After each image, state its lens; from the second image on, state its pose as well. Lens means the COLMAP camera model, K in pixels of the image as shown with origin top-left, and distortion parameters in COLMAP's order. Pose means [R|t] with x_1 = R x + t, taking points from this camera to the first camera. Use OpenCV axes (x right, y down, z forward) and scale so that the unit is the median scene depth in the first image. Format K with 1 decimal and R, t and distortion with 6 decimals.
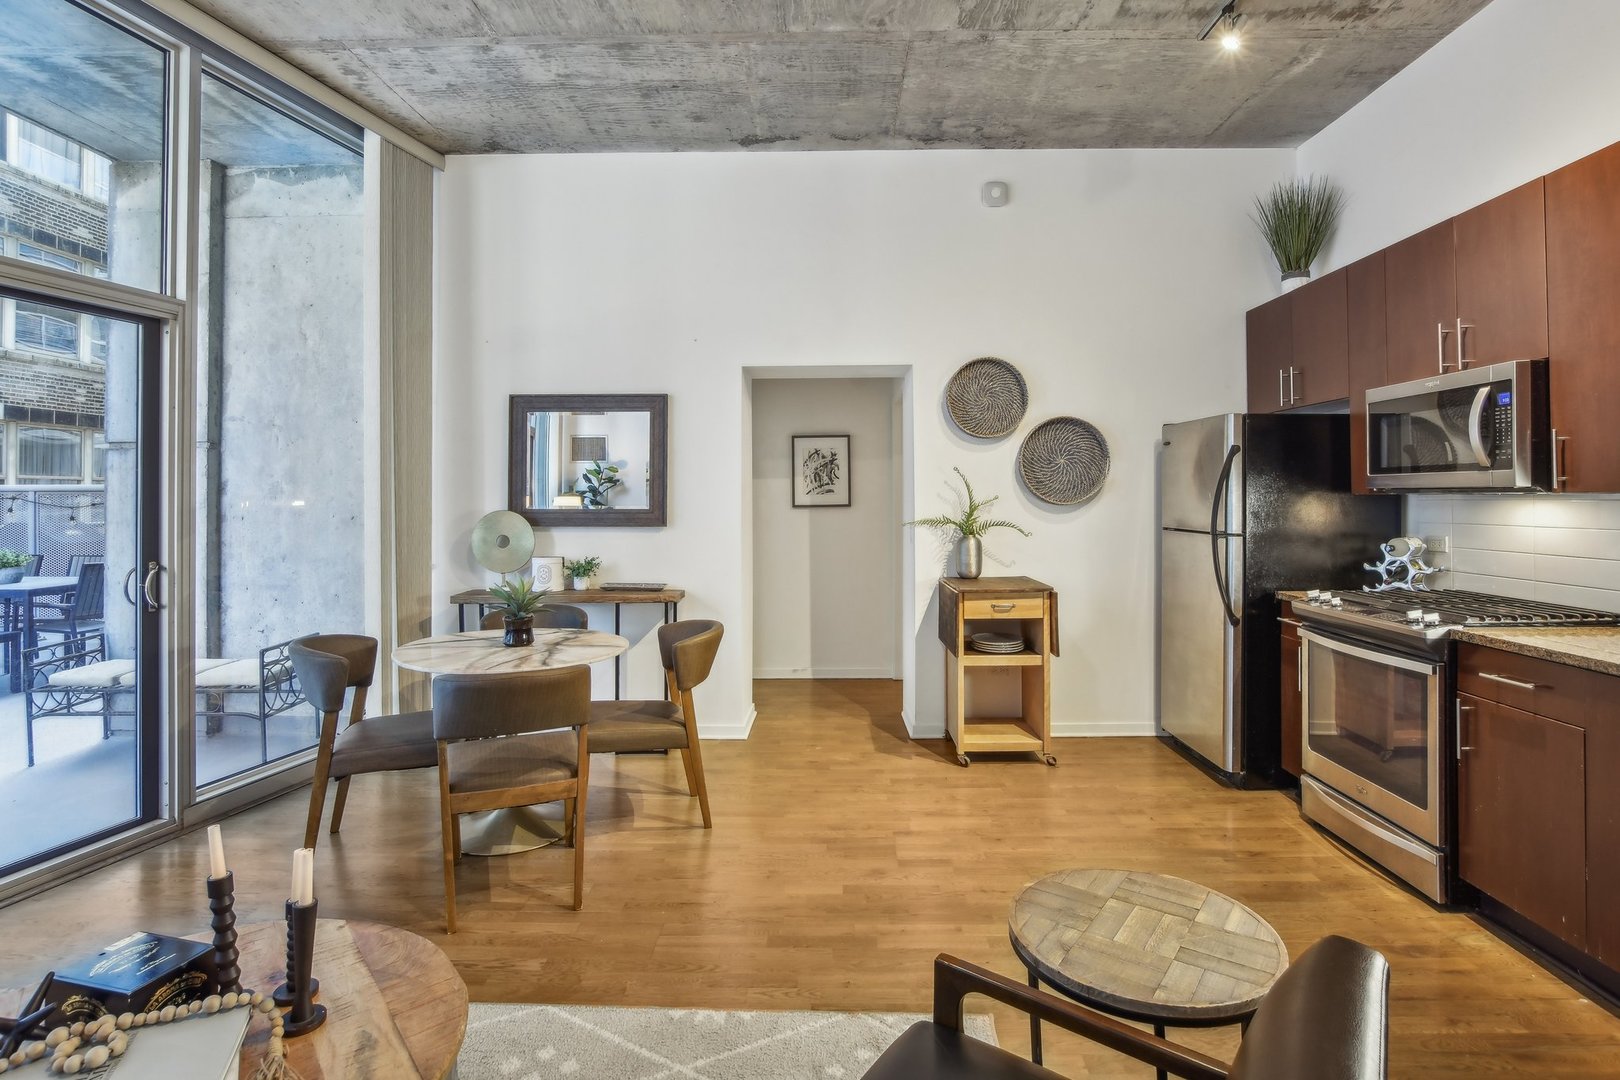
lens RADIAL K [[799.7, 0, 821.1], [0, 799.7, 491.7], [0, 0, 1]] dist [-0.023028, 0.006041]
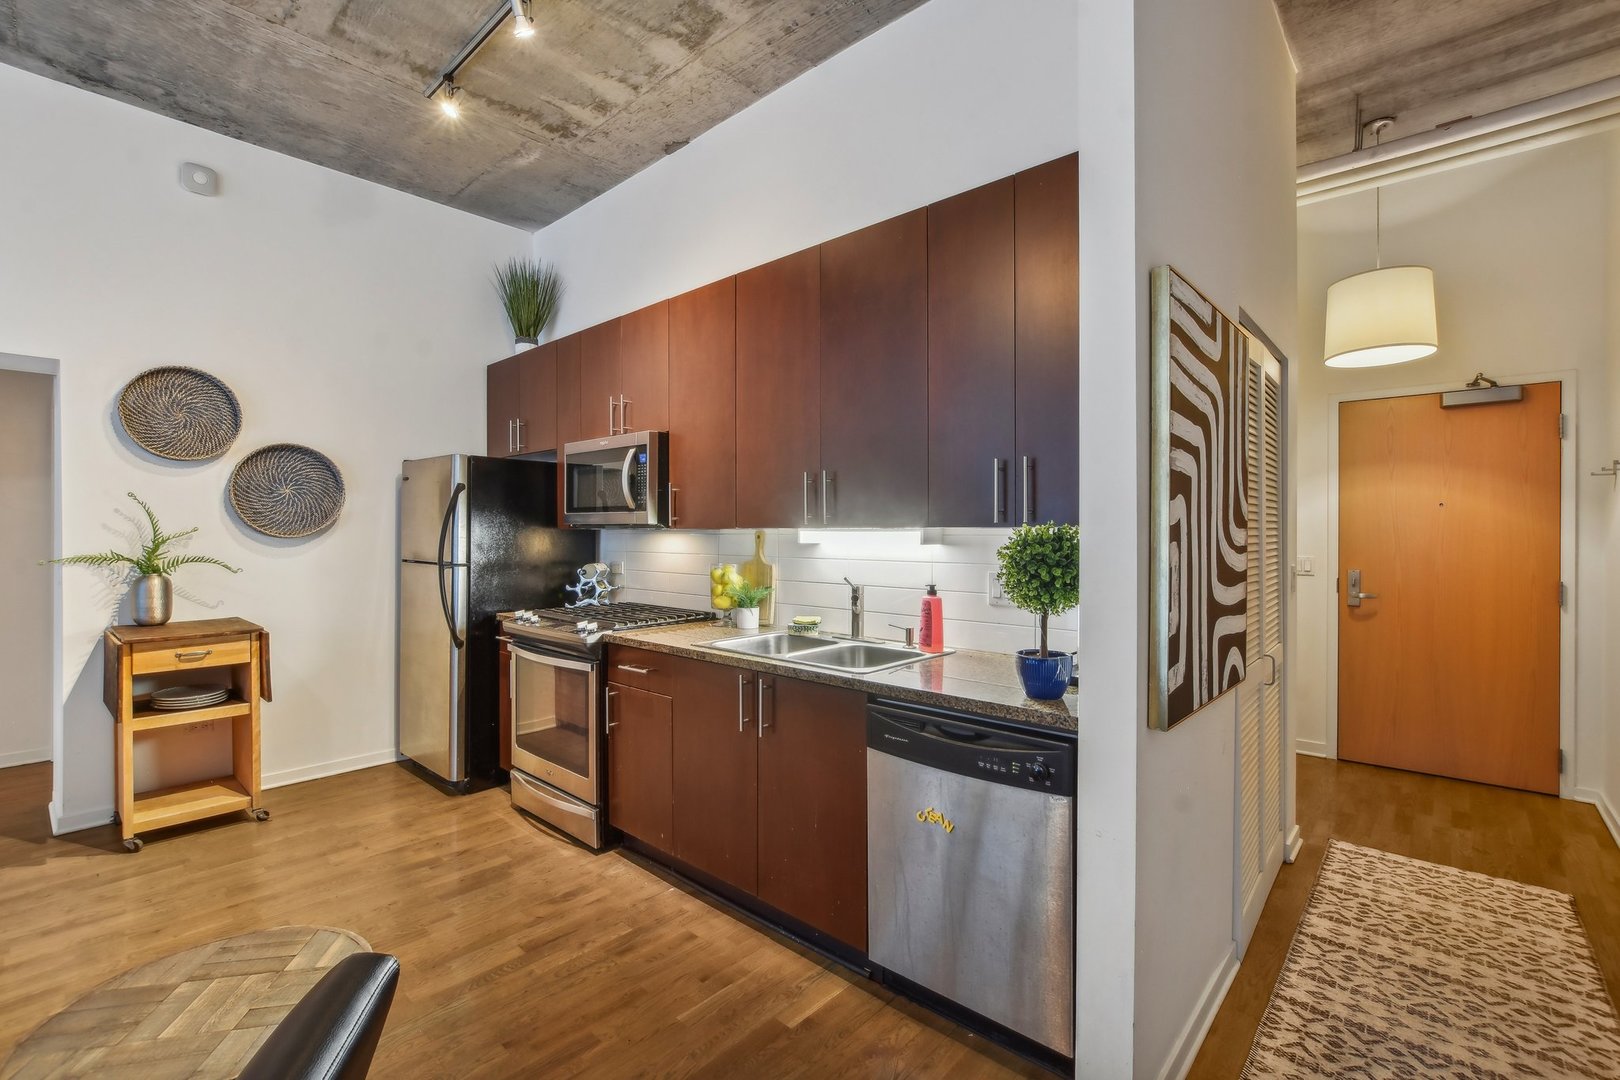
lens RADIAL K [[719.5, 0, 810.5], [0, 719.5, 533.2], [0, 0, 1]] dist [-0.015904, 0.002985]
pose [[0.661305, 0.003483, 0.750109, 0.097306], [-0.011496, 0.999919, 0.005492, -0.000627], [-0.750029, -0.012255, 0.661291, -0.018069]]
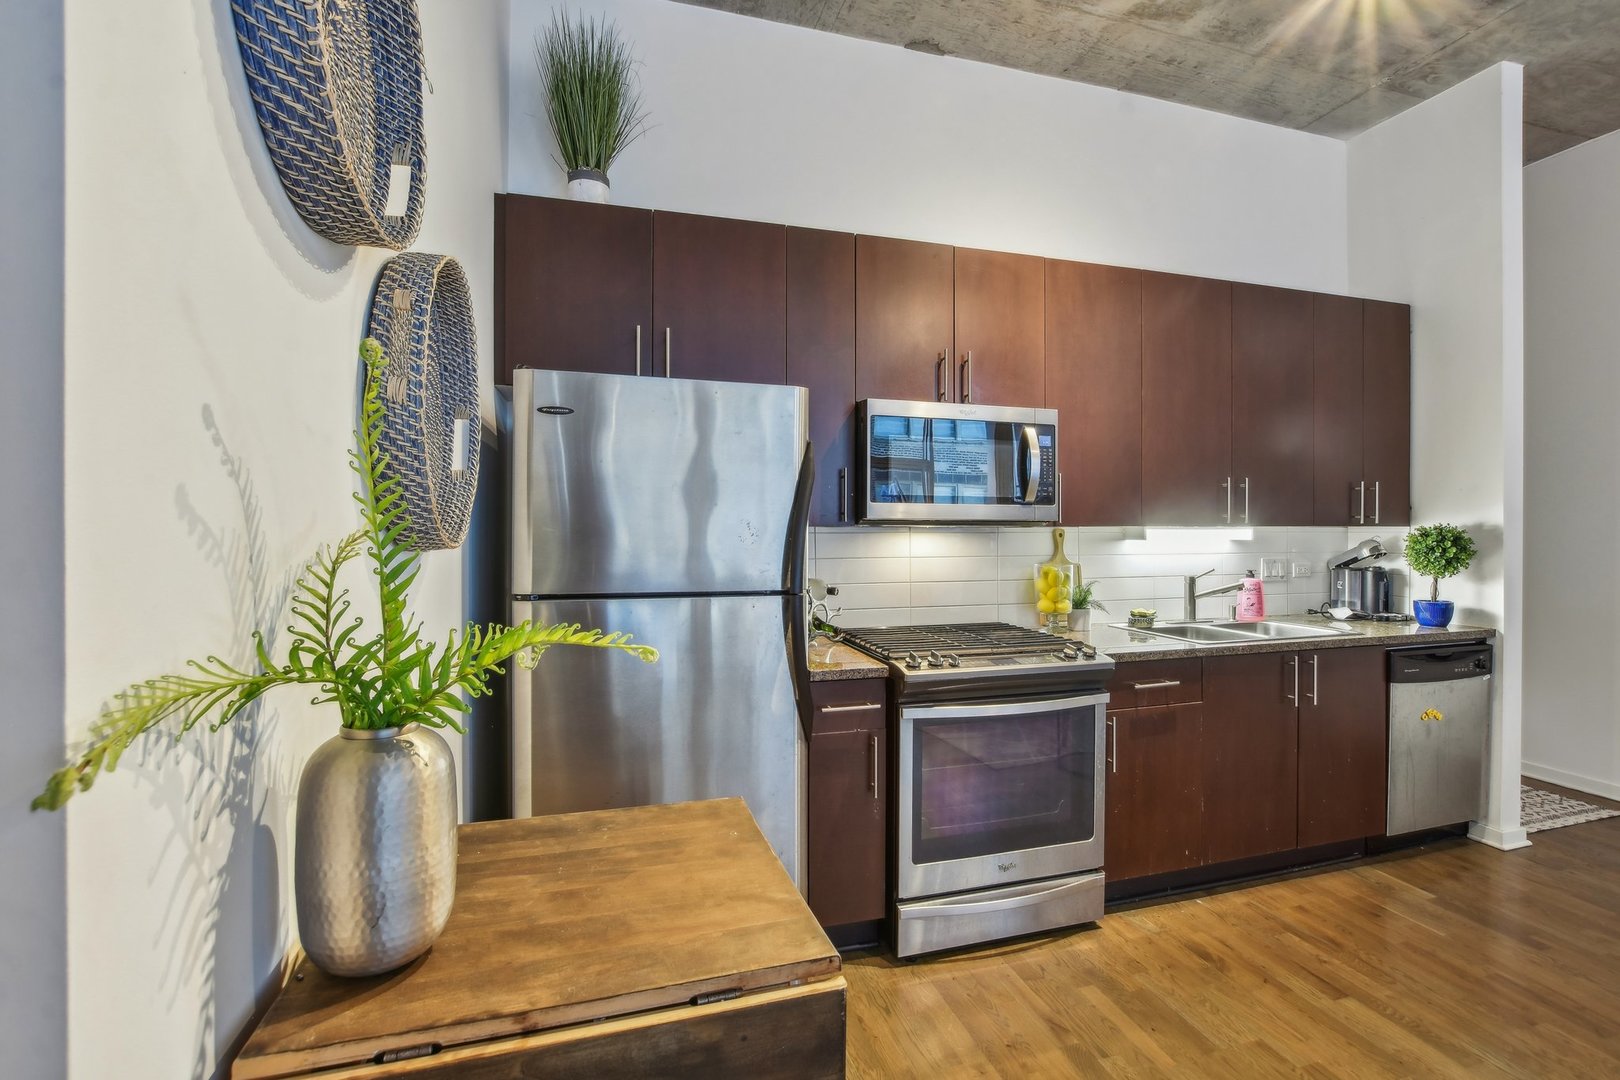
lens RADIAL K [[719.5, 0, 828.4], [0, 719.5, 534.7], [0, 0, 1]] dist [-0.015904, 0.002985]
pose [[-0.306557, -0.001021, 0.951852, -0.003149], [-0.006986, 0.999975, -0.001178, 0.011365], [-0.951827, -0.007011, -0.306556, 1.135121]]
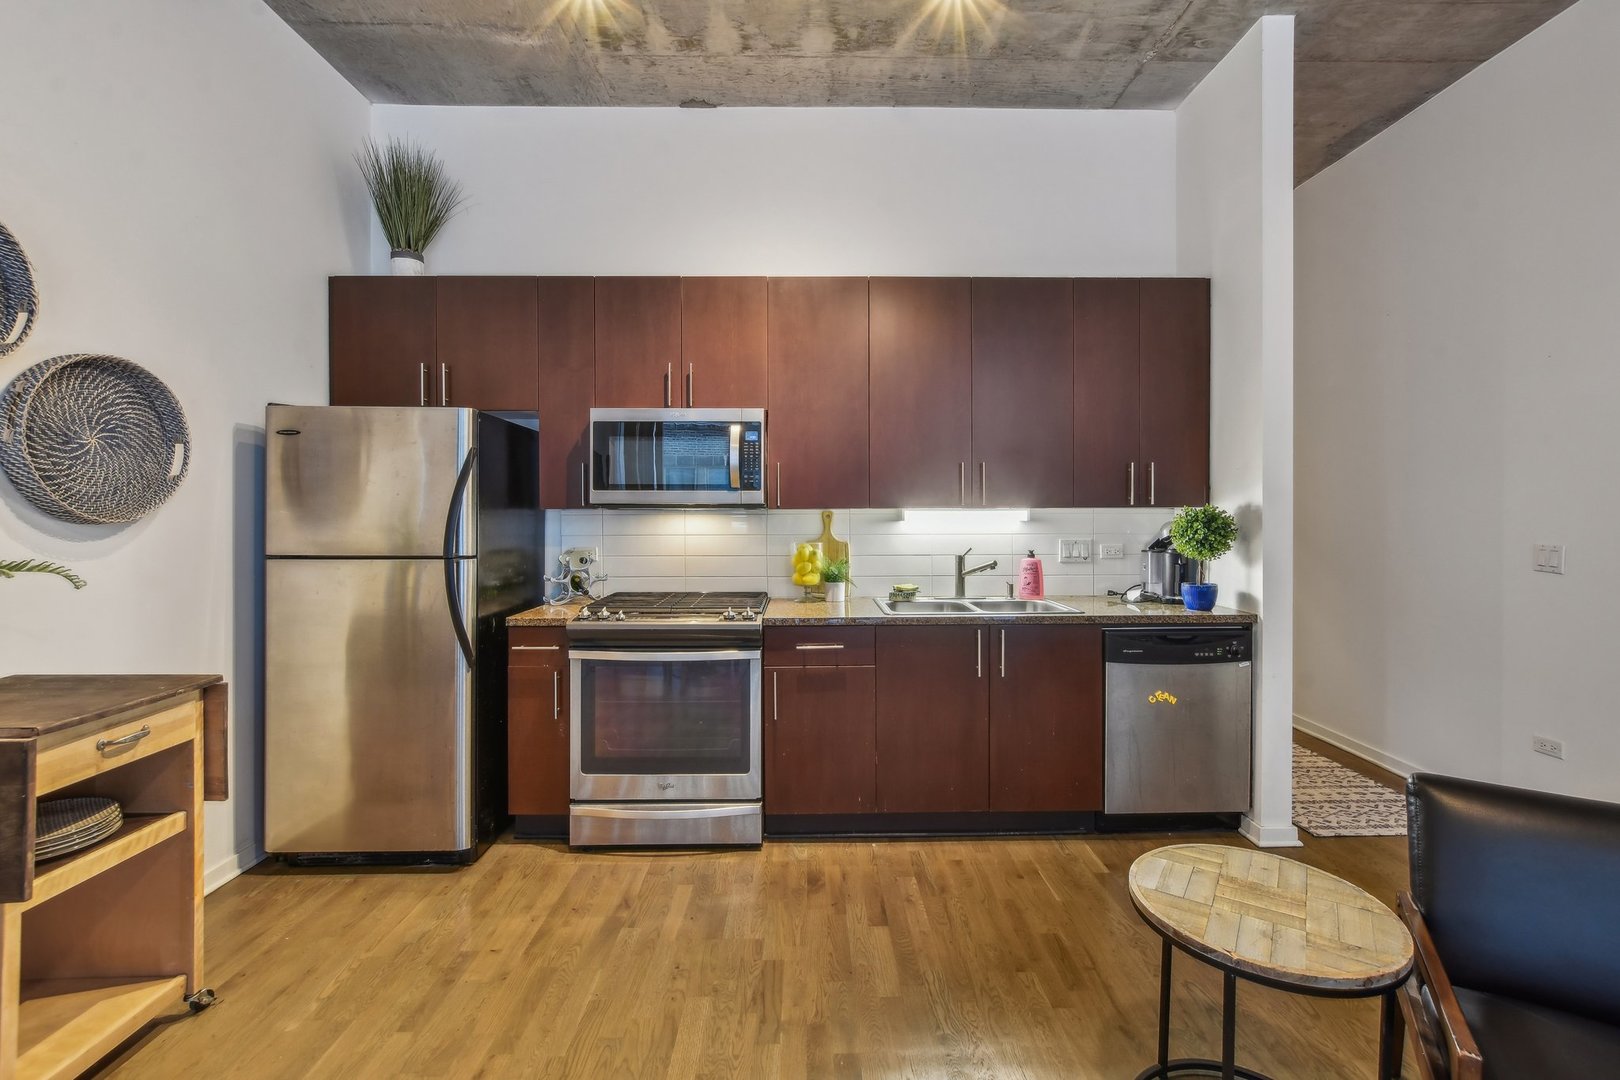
lens RADIAL K [[719.5, 0, 832.2], [0, 719.5, 519.4], [0, 0, 1]] dist [-0.015904, 0.002985]
pose [[-0.039958, -0.001536, 0.999200, -0.227652], [-0.006454, 0.999978, 0.001279, 0.011669], [-0.999181, -0.006397, -0.039967, 0.648588]]
